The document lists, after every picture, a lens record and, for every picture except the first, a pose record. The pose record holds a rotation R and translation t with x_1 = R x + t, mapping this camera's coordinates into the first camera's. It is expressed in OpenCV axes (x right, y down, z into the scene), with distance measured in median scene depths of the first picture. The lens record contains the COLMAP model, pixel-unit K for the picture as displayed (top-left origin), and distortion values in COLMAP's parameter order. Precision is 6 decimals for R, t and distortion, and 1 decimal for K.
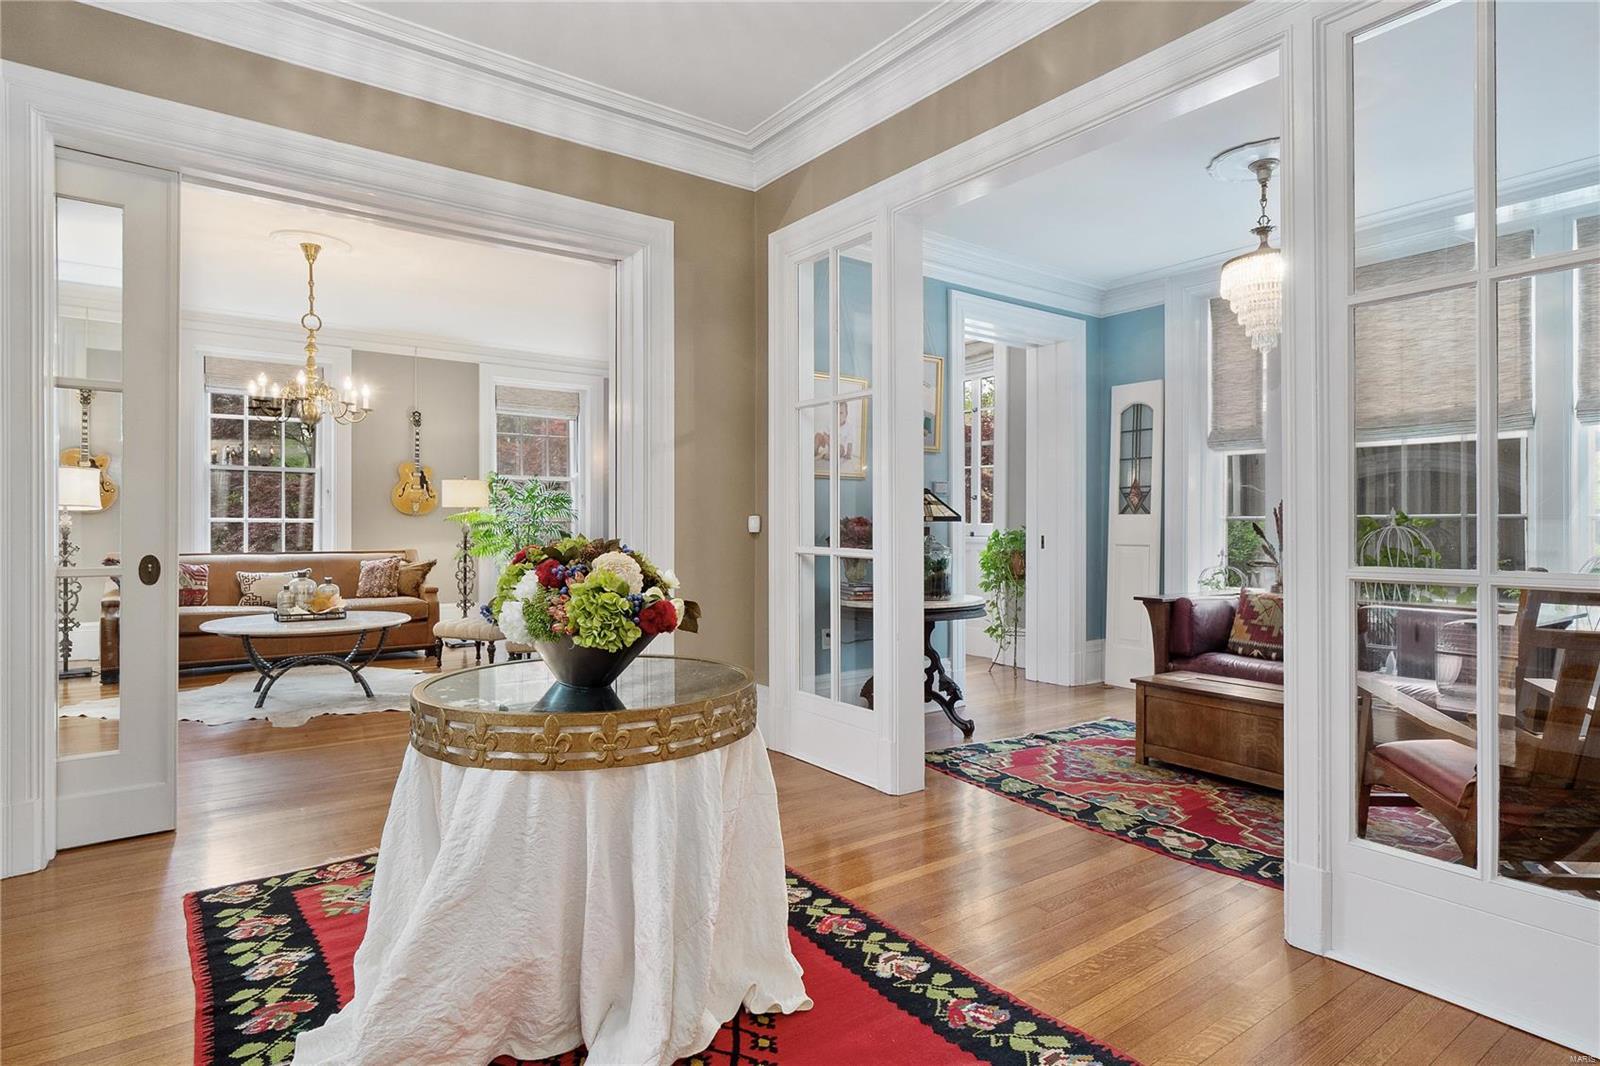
lens RADIAL K [[826.2, 0, 808.2], [0, 826.2, 525.4], [0, 0, 1]] dist [-0.004578, 0.000101]
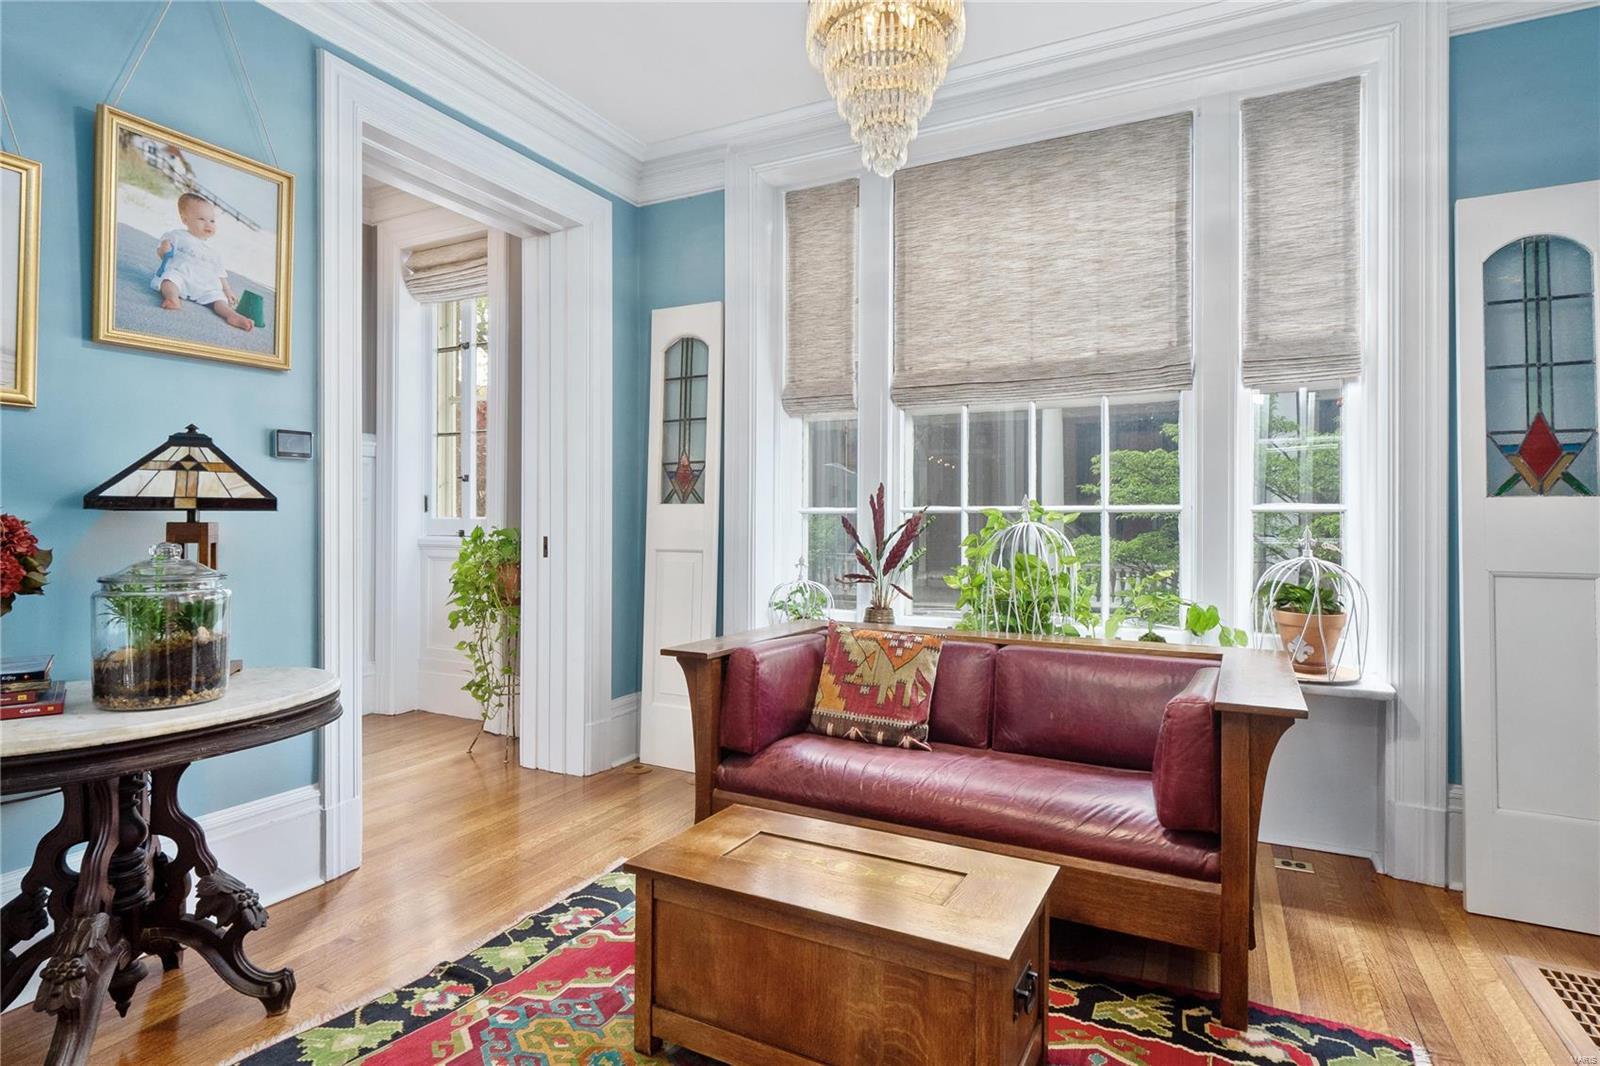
lens RADIAL K [[826.2, 0, 795.5], [0, 826.2, 524.9], [0, 0, 1]] dist [-0.004578, 0.000101]
pose [[0.893662, 0.000494, 0.448741, 0.215459], [-0.002714, 0.999987, 0.004303, 0.000429], [-0.448733, -0.005063, 0.893651, 0.442414]]
